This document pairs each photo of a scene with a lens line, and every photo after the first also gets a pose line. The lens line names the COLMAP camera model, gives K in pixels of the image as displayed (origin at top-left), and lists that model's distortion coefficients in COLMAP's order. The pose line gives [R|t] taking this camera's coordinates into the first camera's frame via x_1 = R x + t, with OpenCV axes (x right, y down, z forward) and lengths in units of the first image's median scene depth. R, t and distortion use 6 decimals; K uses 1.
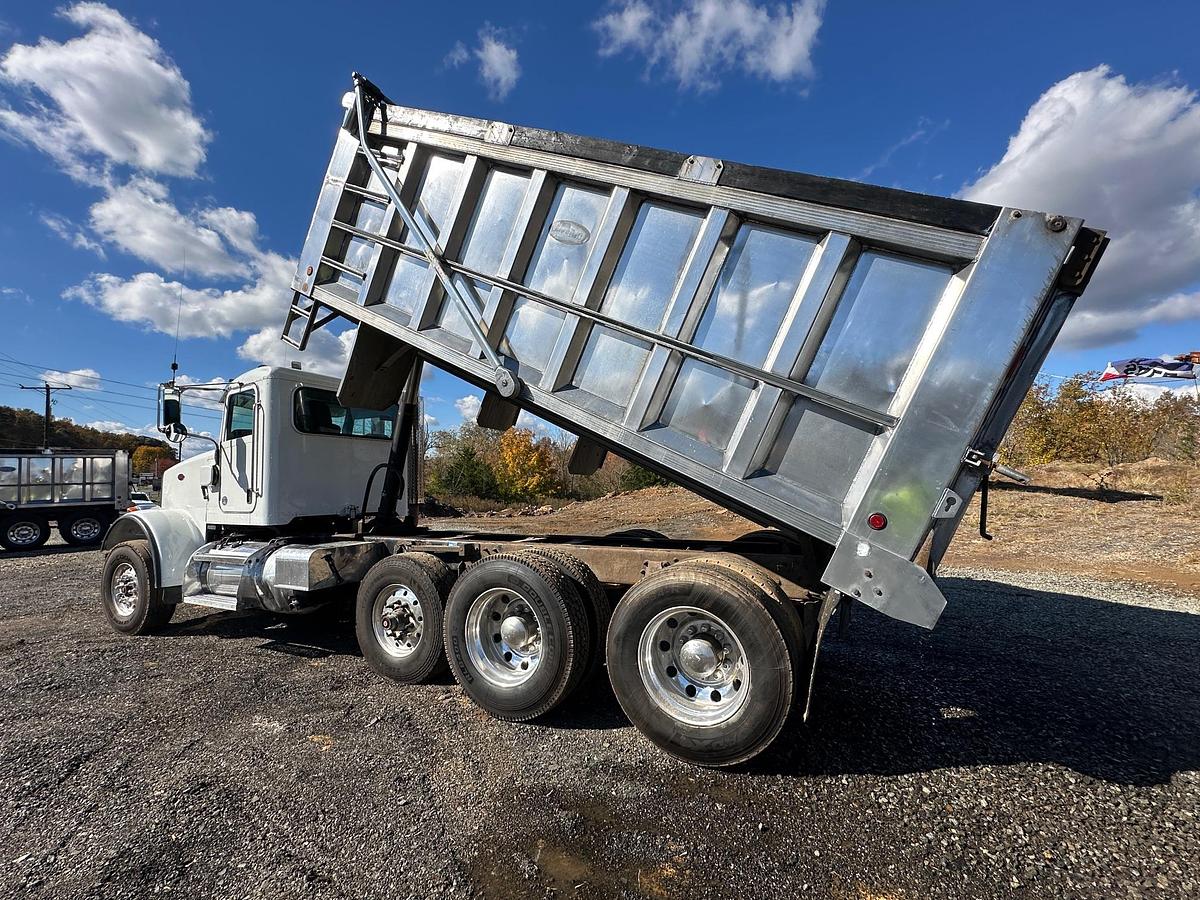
lens RADIAL K [[502.5, 0, 592.1], [0, 502.5, 453.1], [0, 0, 1]] dist [-0.000856, -0.000091]
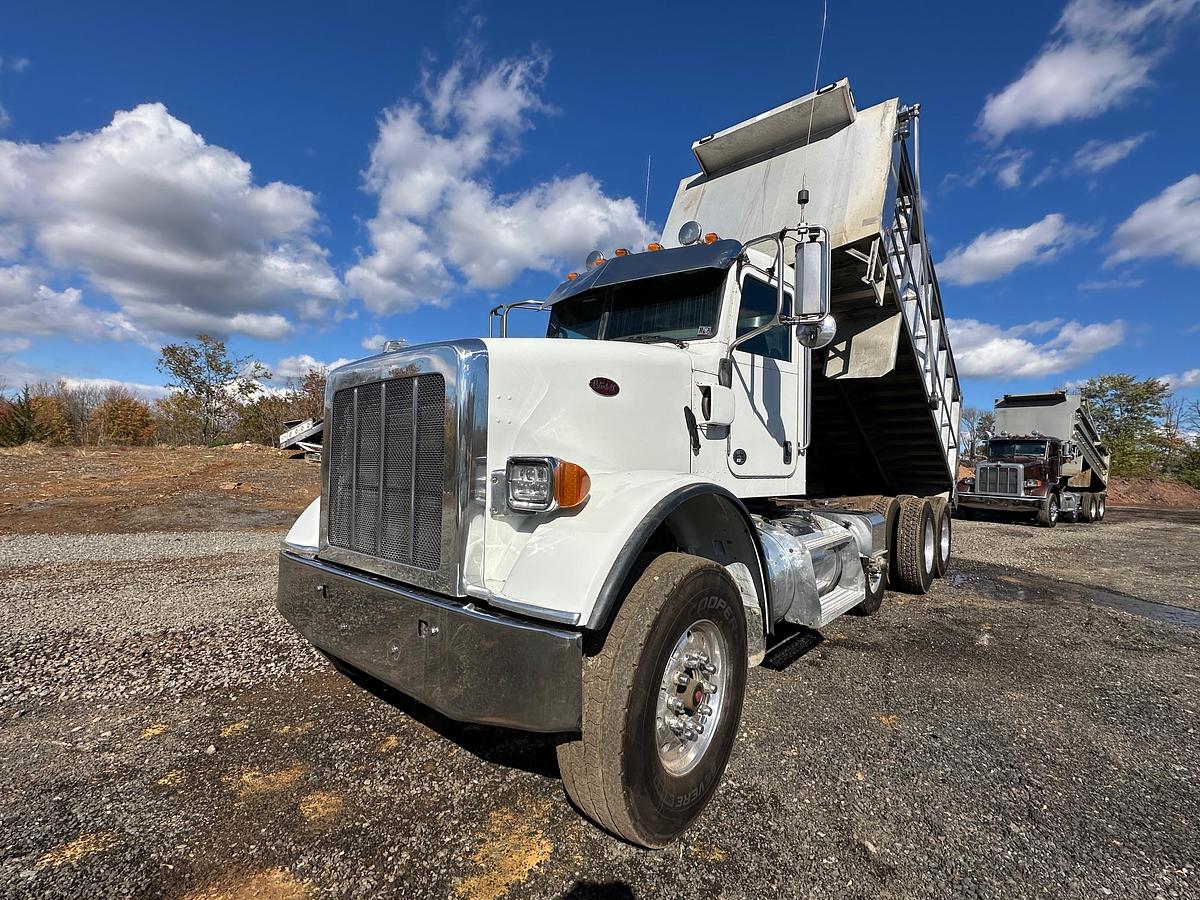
lens RADIAL K [[533.8, 0, 579.9], [0, 533.8, 449.5], [0, 0, 1]] dist [-0.001603, 0.000426]
pose [[0.226256, 0.057662, 0.972360, -1.834162], [-0.103563, 0.994012, -0.034848, 0.170837], [-0.968547, -0.092816, 0.230873, 1.402669]]
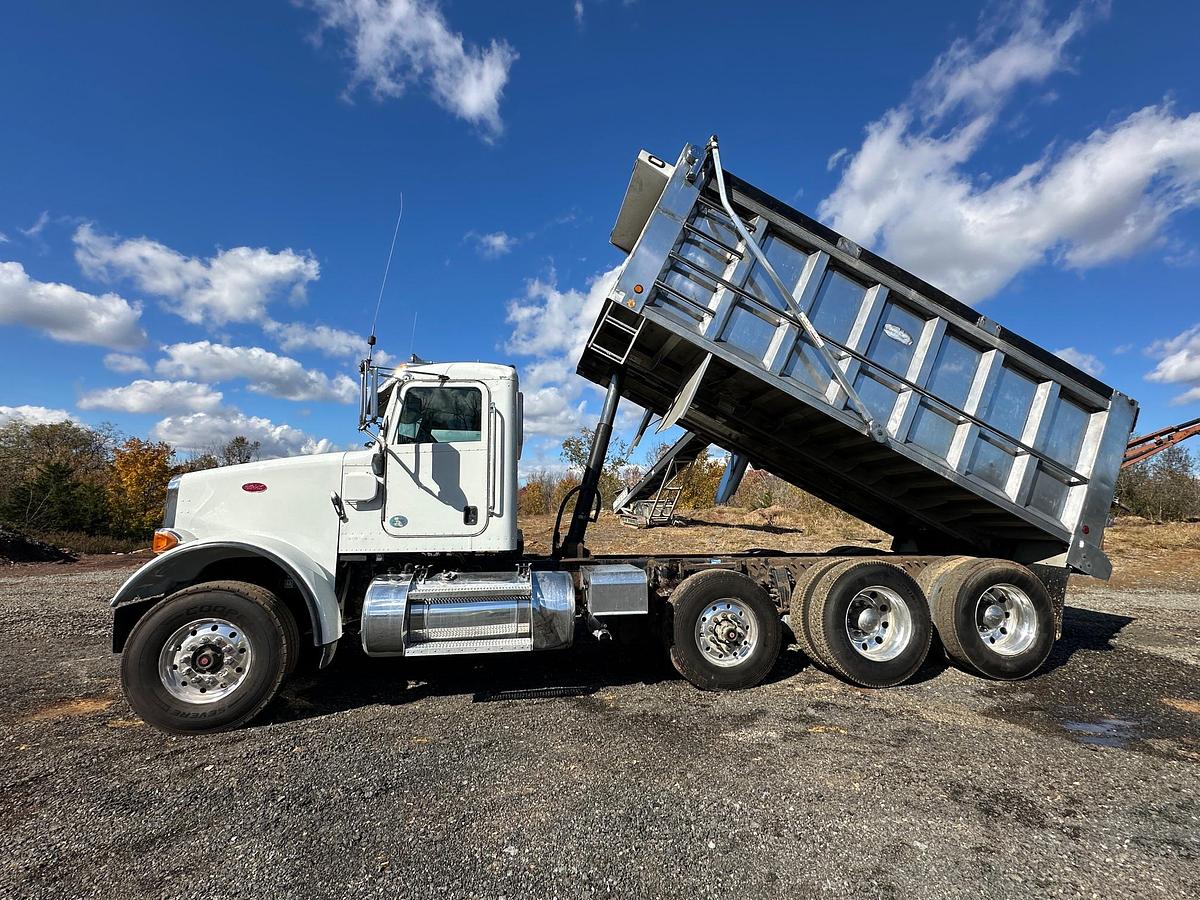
lens RADIAL K [[546.2, 0, 589.2], [0, 546.2, 444.9], [0, 0, 1]] dist [-0.001681, -0.000323]
pose [[0.815553, 0.092158, 0.571297, -1.329543], [-0.049318, 0.994715, -0.090057, 0.052850], [-0.576577, 0.045270, 0.815787, 0.196772]]
